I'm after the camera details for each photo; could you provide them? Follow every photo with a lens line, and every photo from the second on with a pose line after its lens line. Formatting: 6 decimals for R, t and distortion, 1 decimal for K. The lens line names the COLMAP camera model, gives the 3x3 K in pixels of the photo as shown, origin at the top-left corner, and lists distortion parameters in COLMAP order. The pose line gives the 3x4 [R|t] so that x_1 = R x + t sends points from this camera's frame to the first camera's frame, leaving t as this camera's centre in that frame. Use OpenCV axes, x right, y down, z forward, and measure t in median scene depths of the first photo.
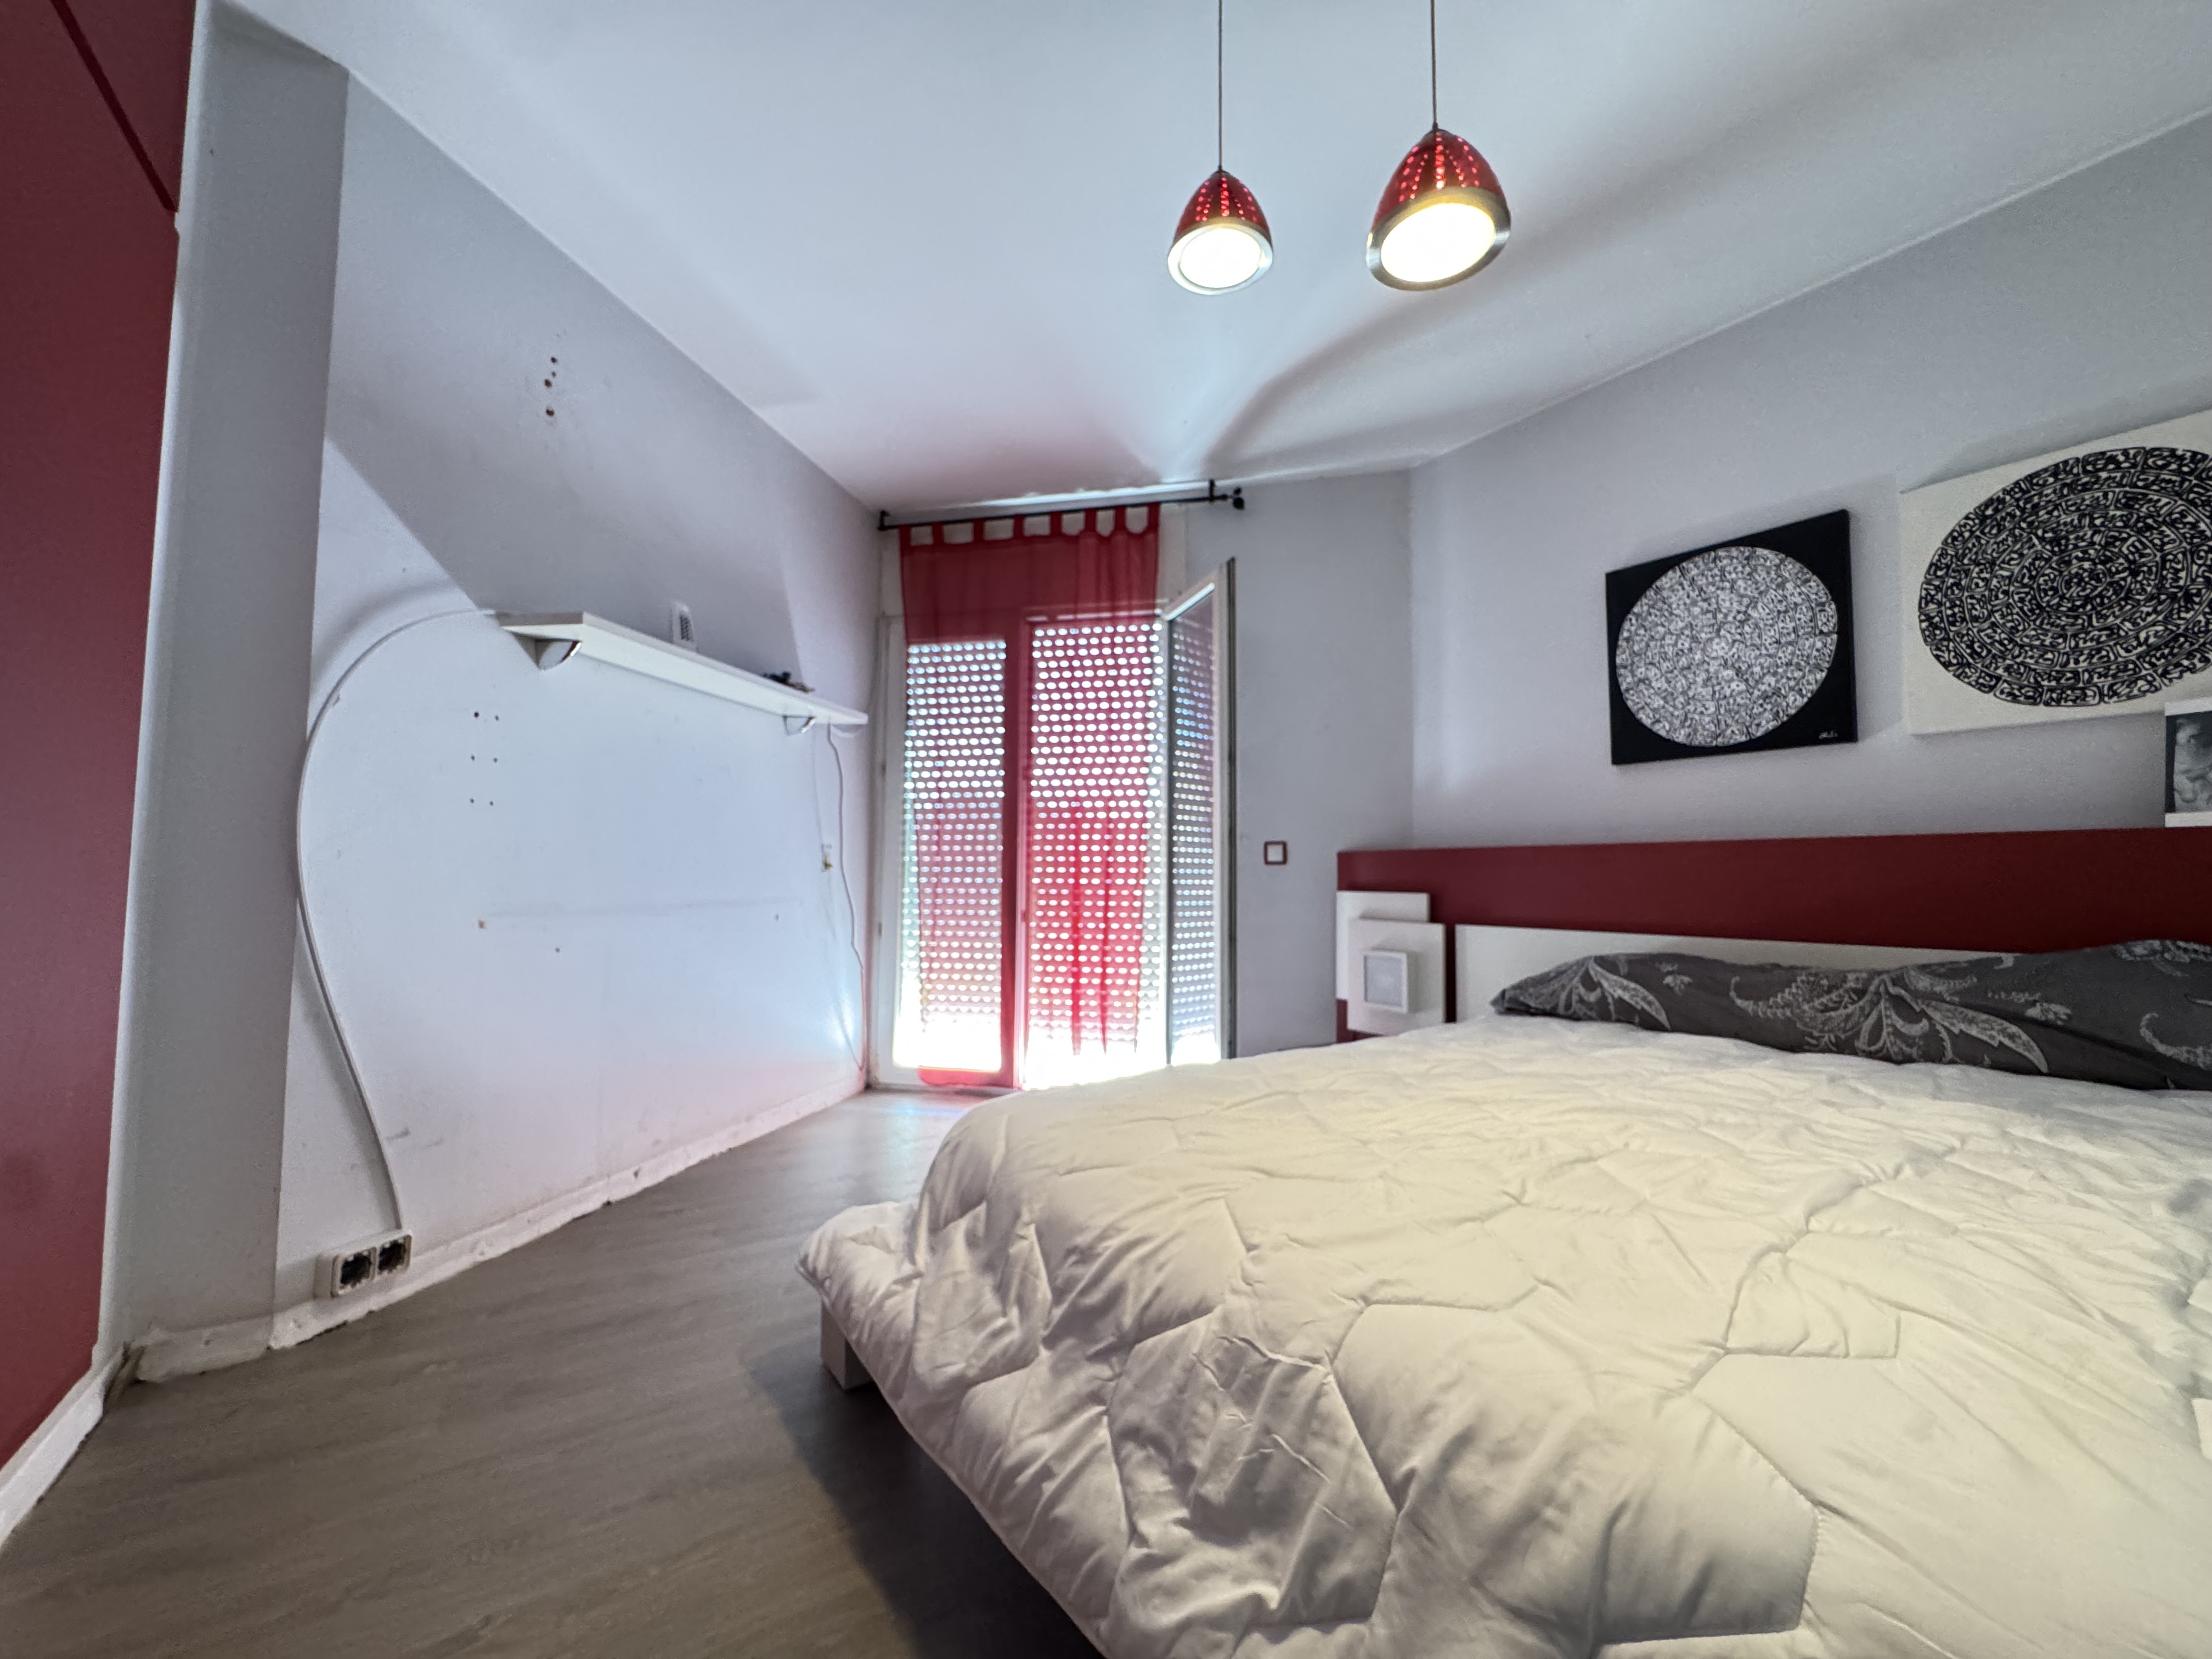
lens RADIAL K [[890.5, 0, 1104.2], [0, 890.5, 827.3], [0, 0, 1]] dist [-0.003915, 0.000804]
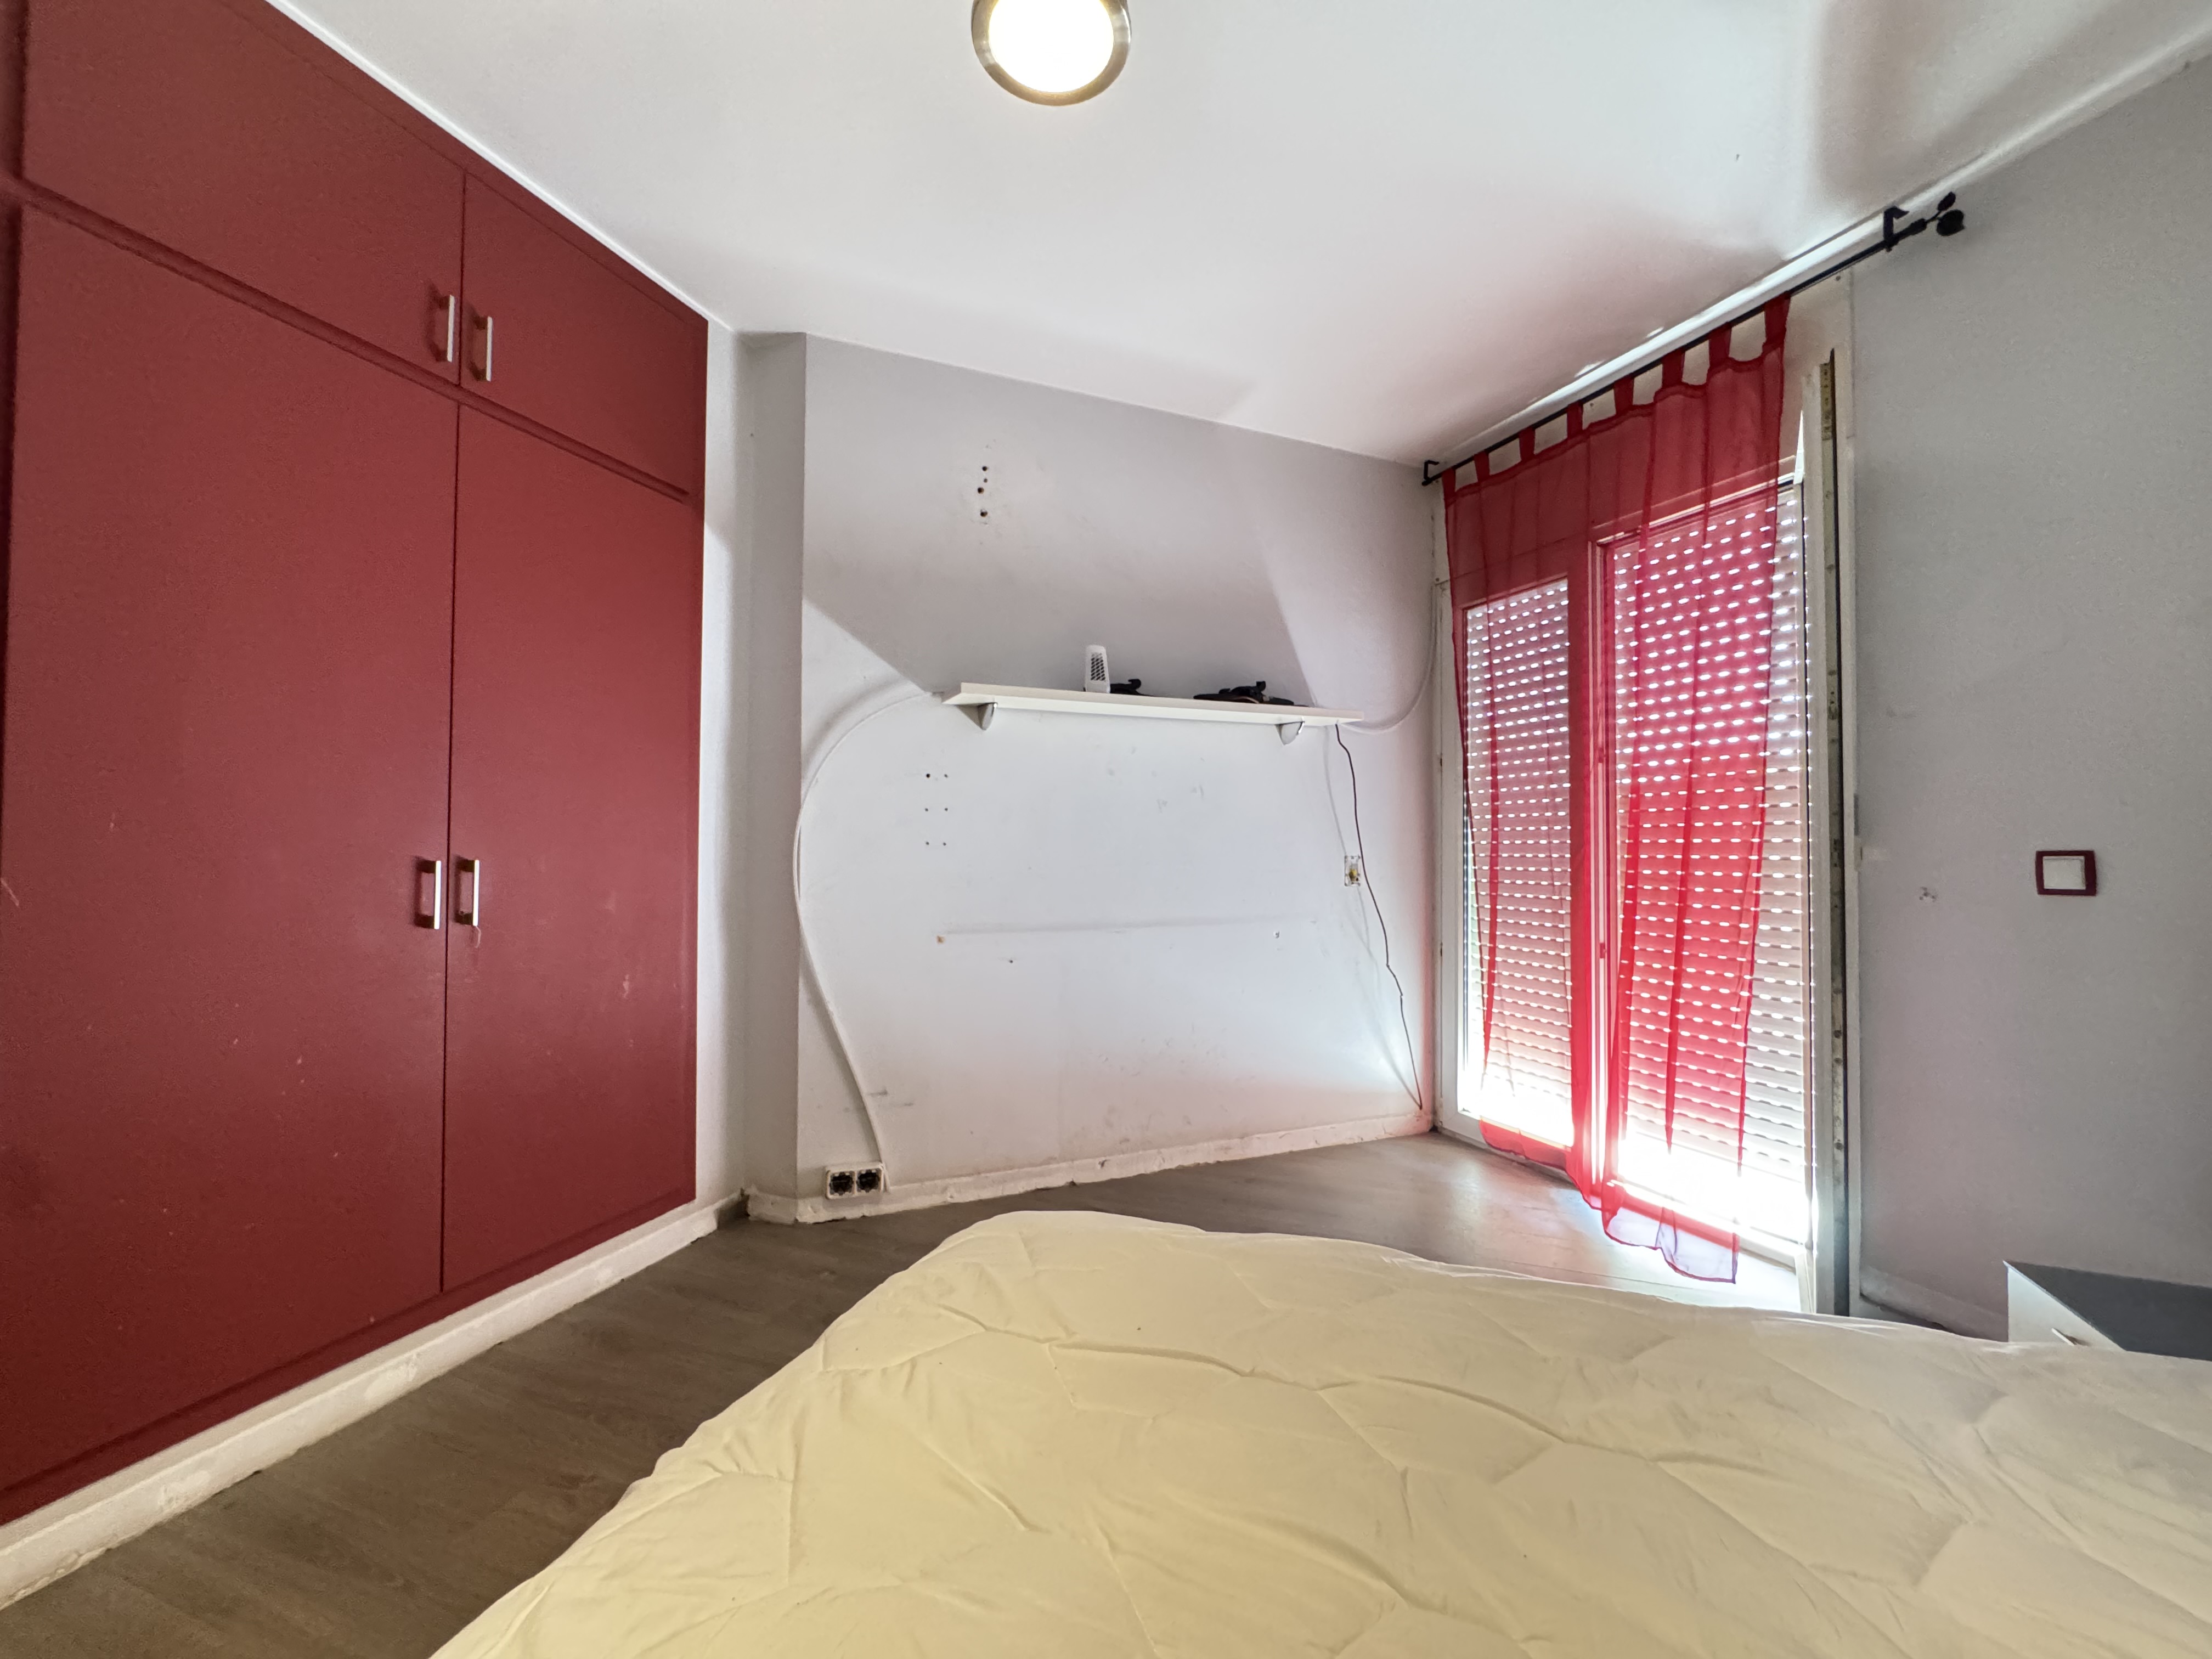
lens RADIAL K [[890.5, 0, 1103.0], [0, 890.5, 828.3], [0, 0, 1]] dist [-0.003915, 0.000804]
pose [[0.591991, -0.024640, -0.805568, 0.416645], [0.049299, 0.998768, 0.005679, -0.040287], [0.804436, -0.043075, 0.592476, 0.389193]]
